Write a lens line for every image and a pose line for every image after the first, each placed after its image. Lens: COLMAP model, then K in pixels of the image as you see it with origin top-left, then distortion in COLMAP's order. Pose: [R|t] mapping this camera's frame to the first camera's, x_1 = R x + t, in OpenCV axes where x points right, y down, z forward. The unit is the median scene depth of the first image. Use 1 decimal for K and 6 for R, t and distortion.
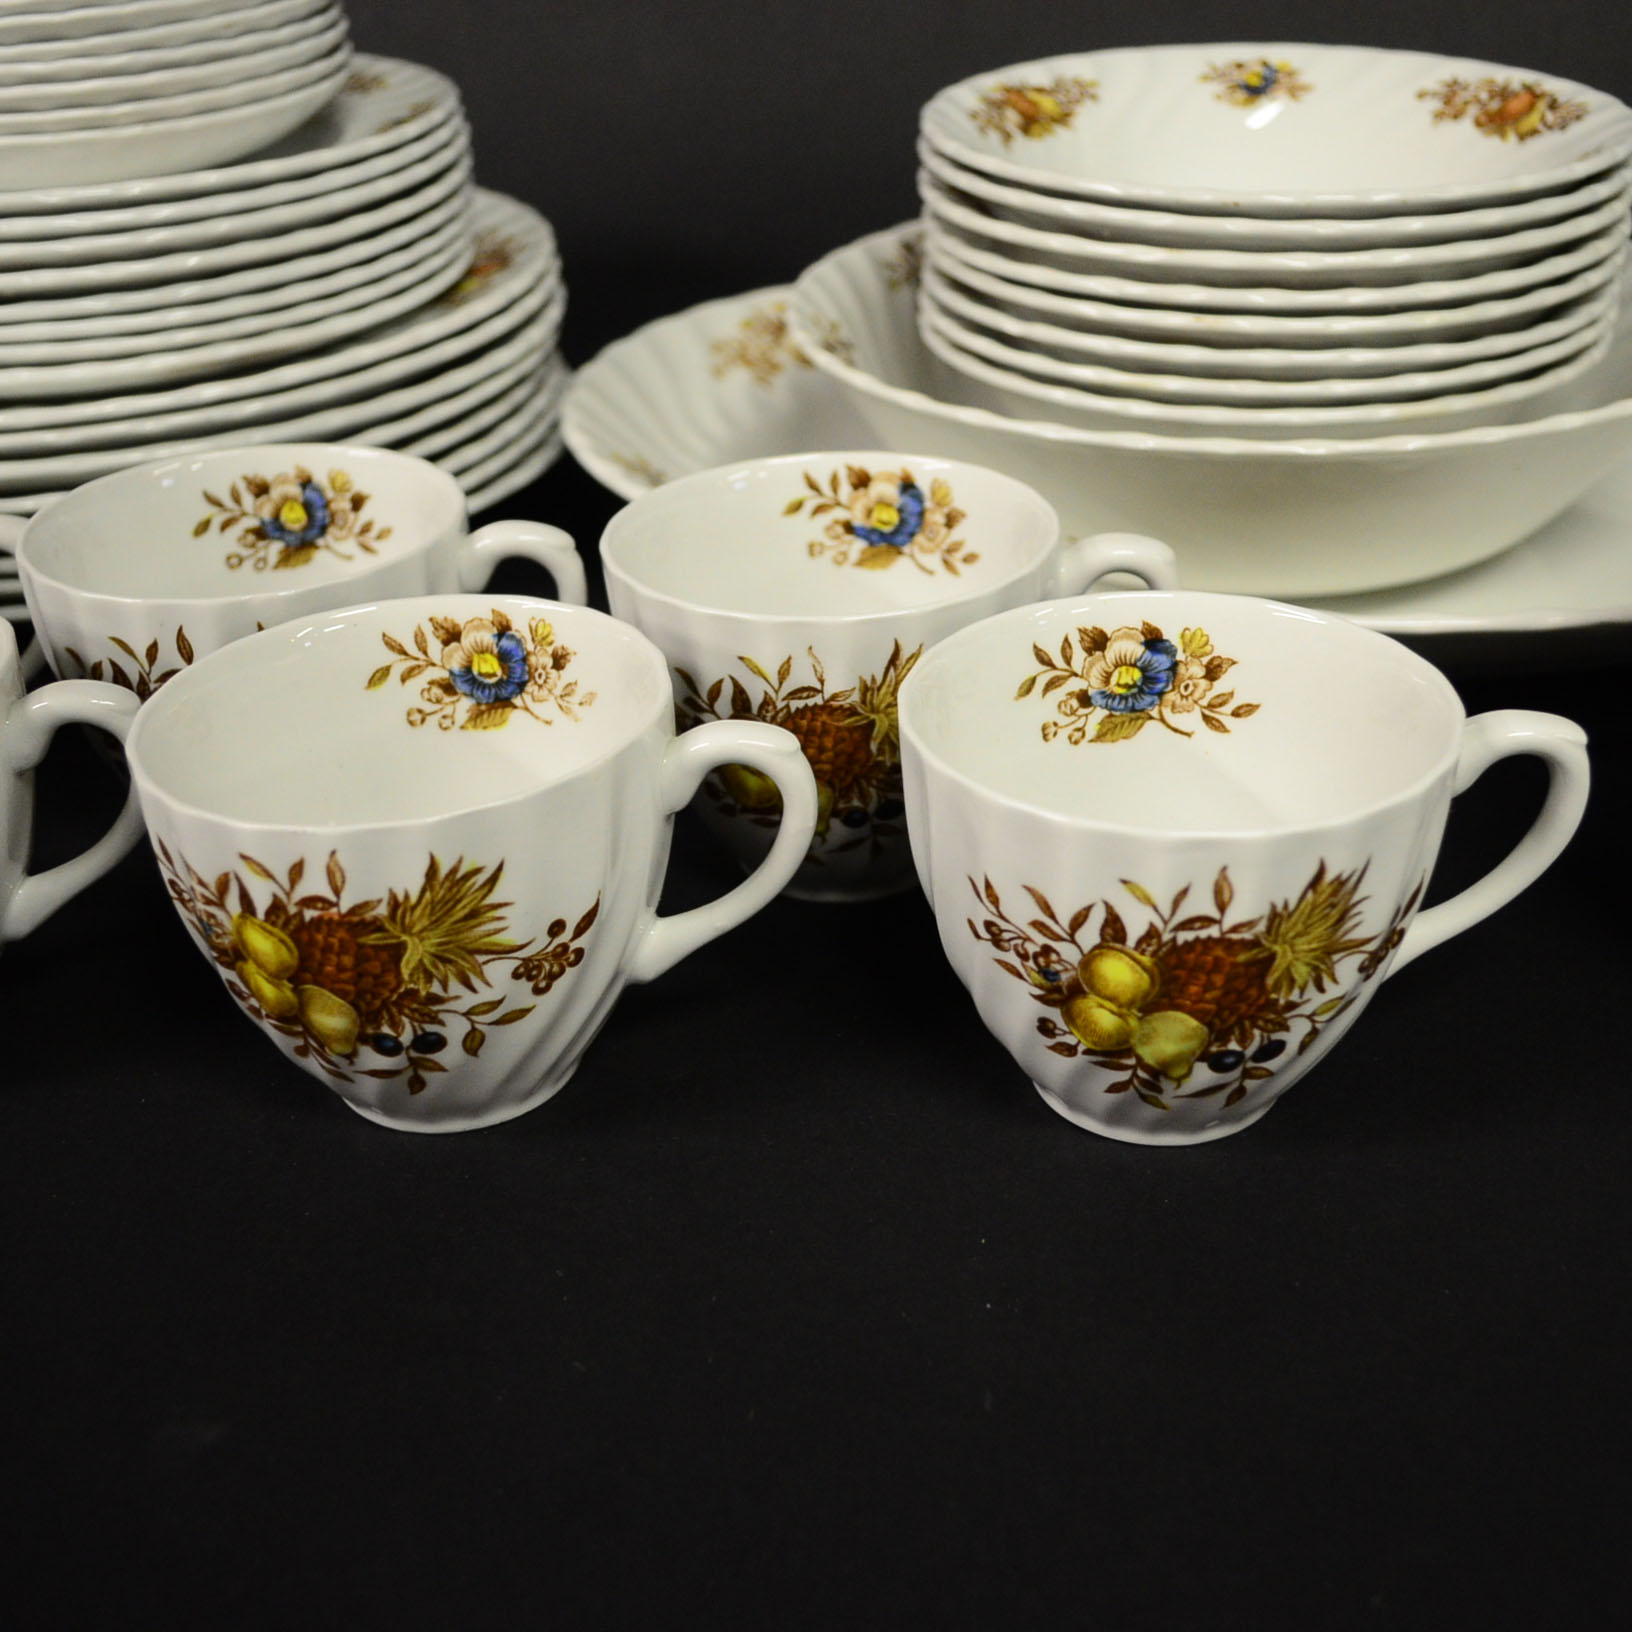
lens RADIAL K [[1973.6, 0, 870.5], [0, 1973.6, 840.8], [0, 0, 1]] dist [-0.018837, -0.000442]
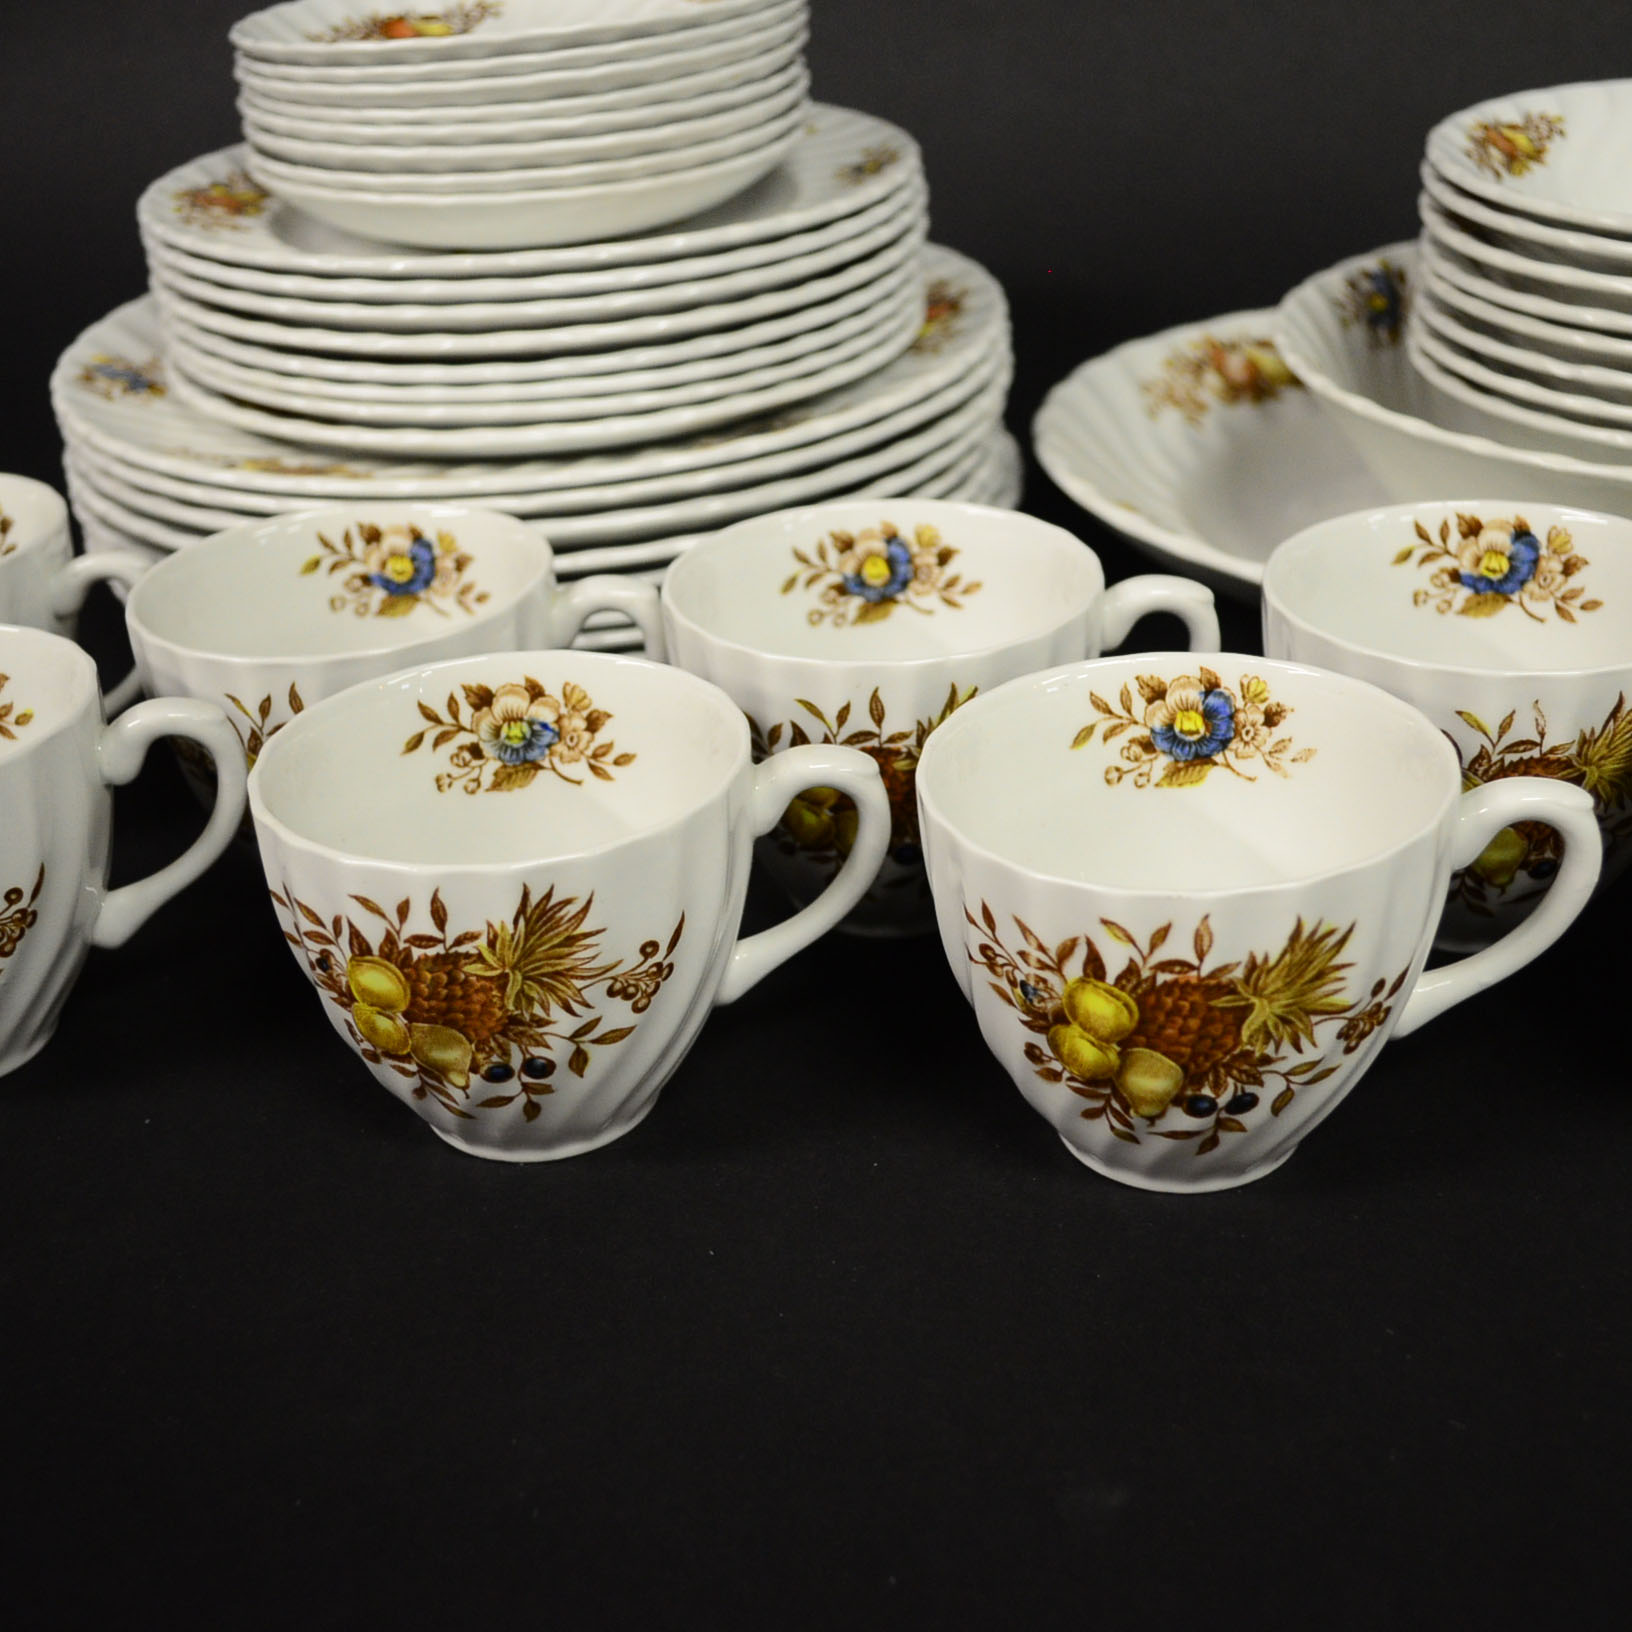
lens RADIAL K [[2049.3, 0, 863.3], [0, 2049.3, 845.6], [0, 0, 1]] dist [-0.023759, -0.000366]
pose [[0.999808, -0.014351, -0.013378, -0.354293], [0.014165, 0.999803, -0.013912, -0.014987], [0.013575, 0.013720, 0.999814, -0.039966]]
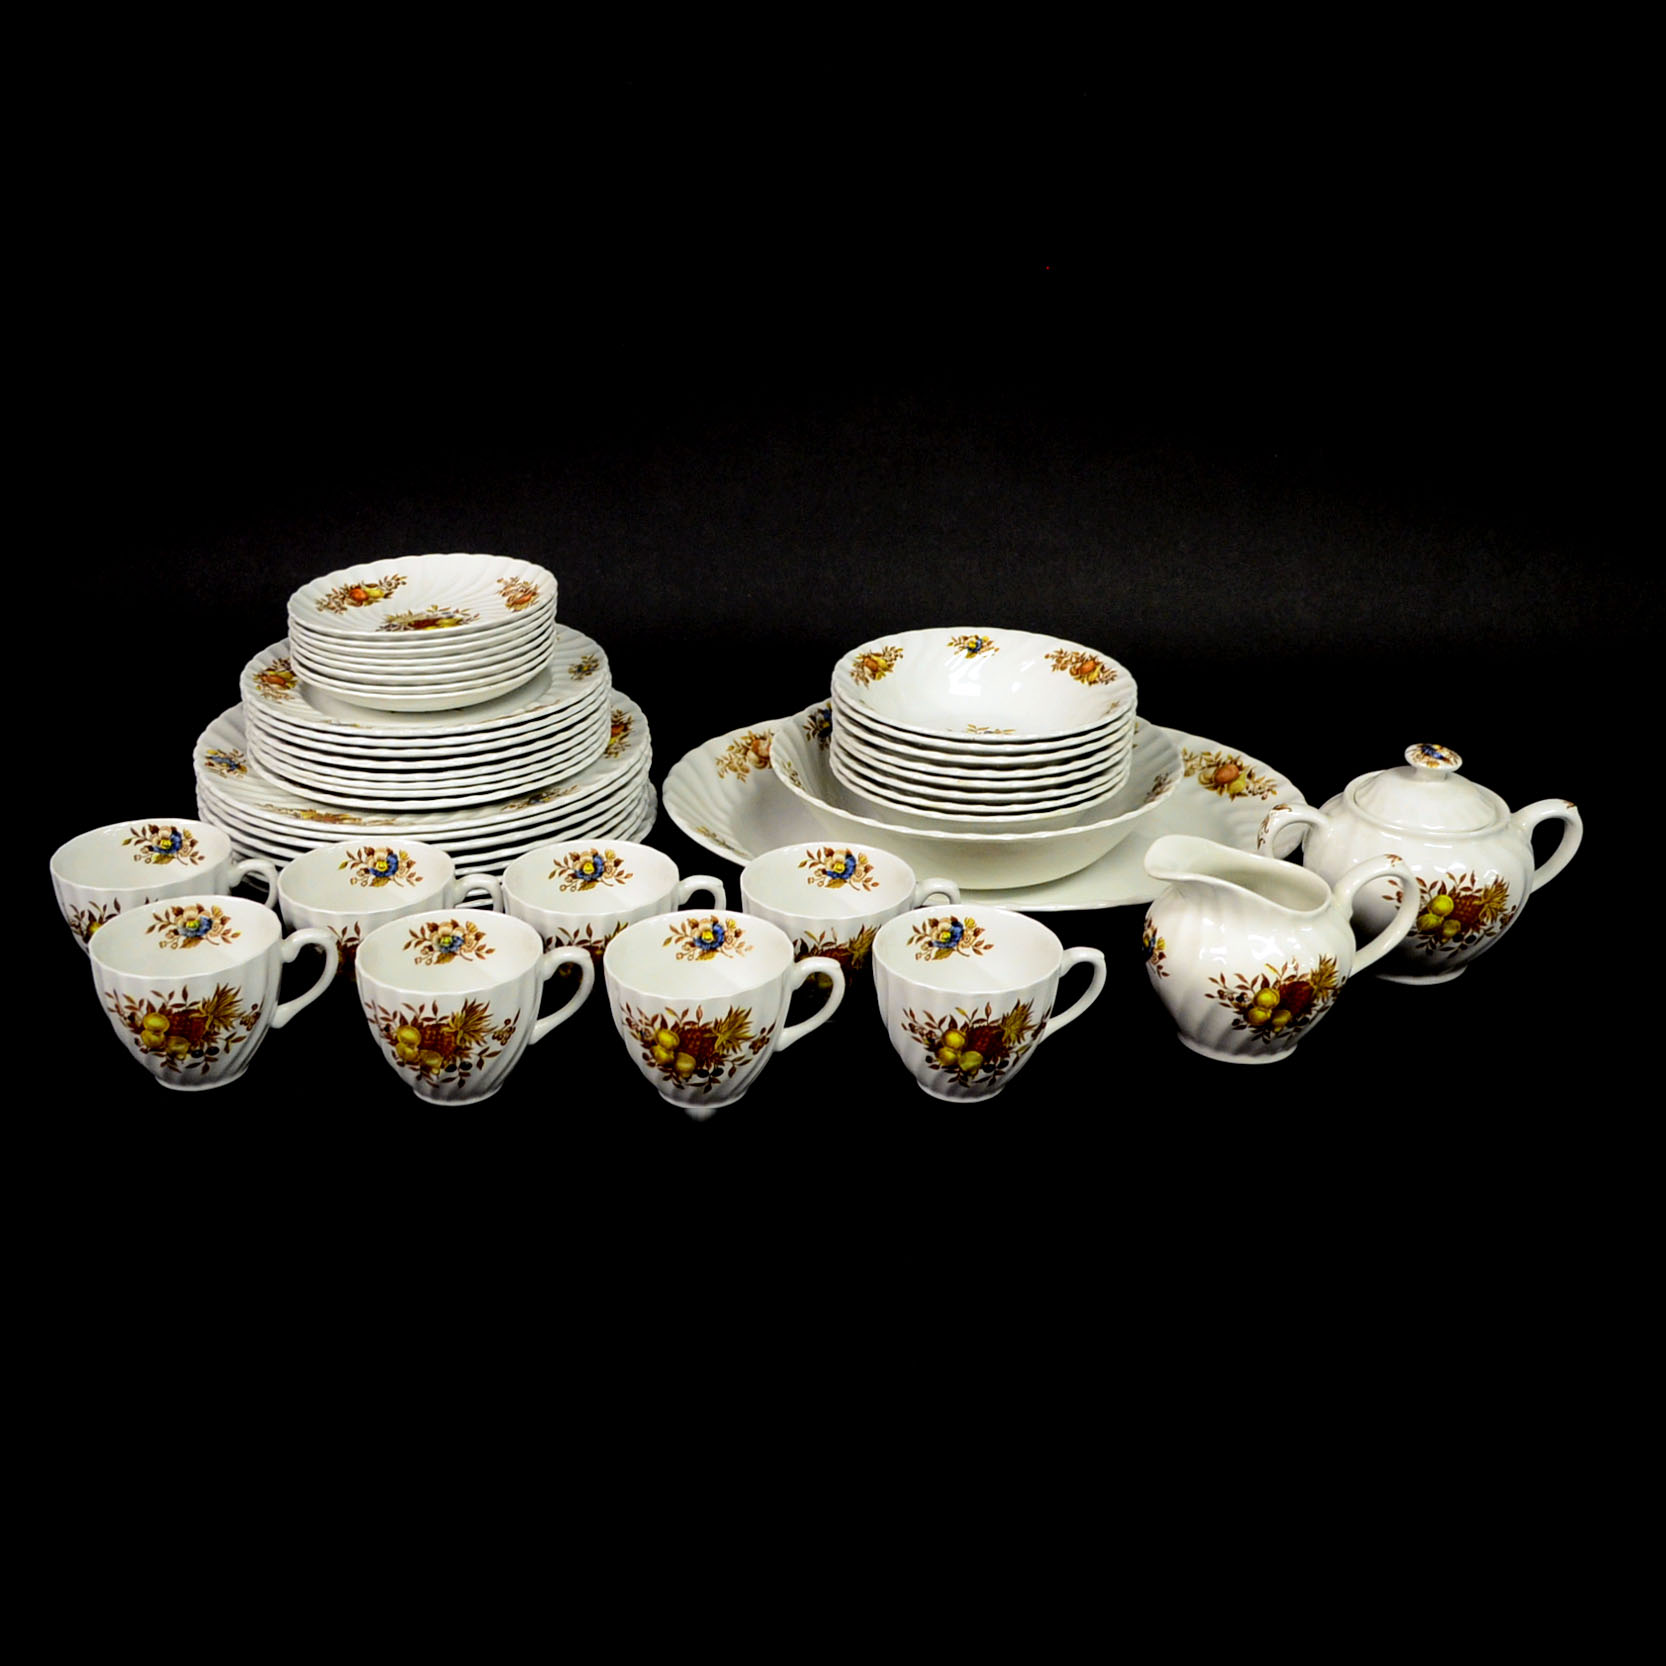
lens RADIAL K [[1791.0, 0, 833.0], [0, 1791.0, 833.0], [0, 0, 1]] dist [-0.026274, -0.005832]
pose [[0.991298, -0.015680, 0.130701, -0.347884], [0.027964, 0.995303, -0.092681, 0.001356], [-0.128634, 0.095530, 0.987080, -1.449721]]
